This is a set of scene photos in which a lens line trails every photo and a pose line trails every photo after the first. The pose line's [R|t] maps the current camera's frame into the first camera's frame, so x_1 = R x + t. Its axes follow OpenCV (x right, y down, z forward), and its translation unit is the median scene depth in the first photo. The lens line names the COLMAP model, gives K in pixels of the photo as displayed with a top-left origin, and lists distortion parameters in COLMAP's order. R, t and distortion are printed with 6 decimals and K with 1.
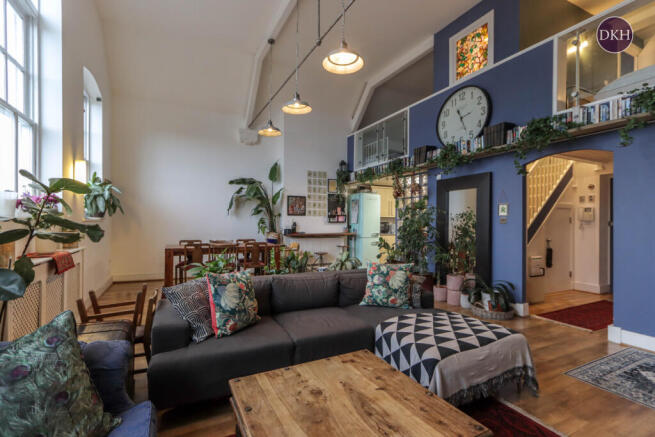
lens RADIAL K [[301.8, 0, 329.6], [0, 301.8, 224.1], [0, 0, 1]] dist [0.001606, 0.001143]
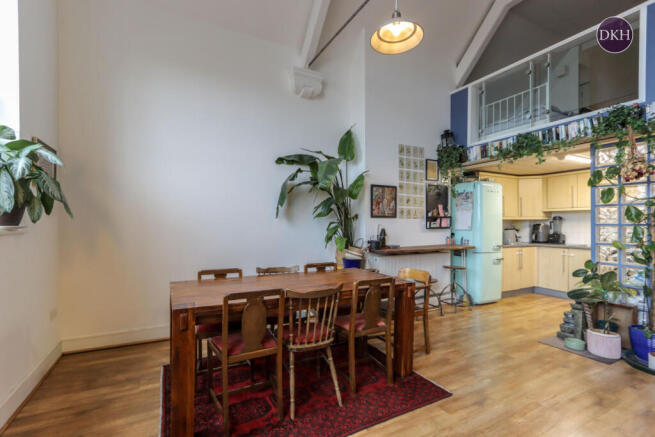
lens RADIAL K [[301.8, 0, 329.0], [0, 301.8, 227.0], [0, 0, 1]] dist [0.001606, 0.001143]
pose [[0.999831, -0.006452, 0.017199, -0.230503], [0.006443, 0.999979, 0.000575, -0.011449], [-0.017202, -0.000465, 0.999852, 0.401116]]
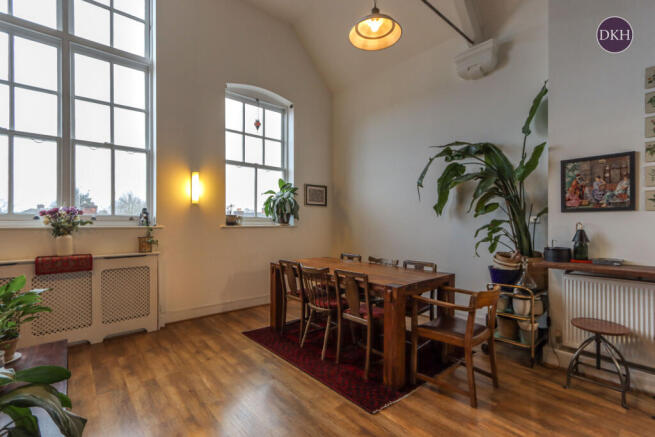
lens RADIAL K [[301.8, 0, 312.2], [0, 301.8, 225.3], [0, 0, 1]] dist [0.001606, 0.001143]
pose [[0.208739, -0.000057, -0.977971, 0.168522], [-0.007160, 0.999973, -0.001586, -0.009182], [0.977945, 0.007334, 0.208733, 0.602012]]
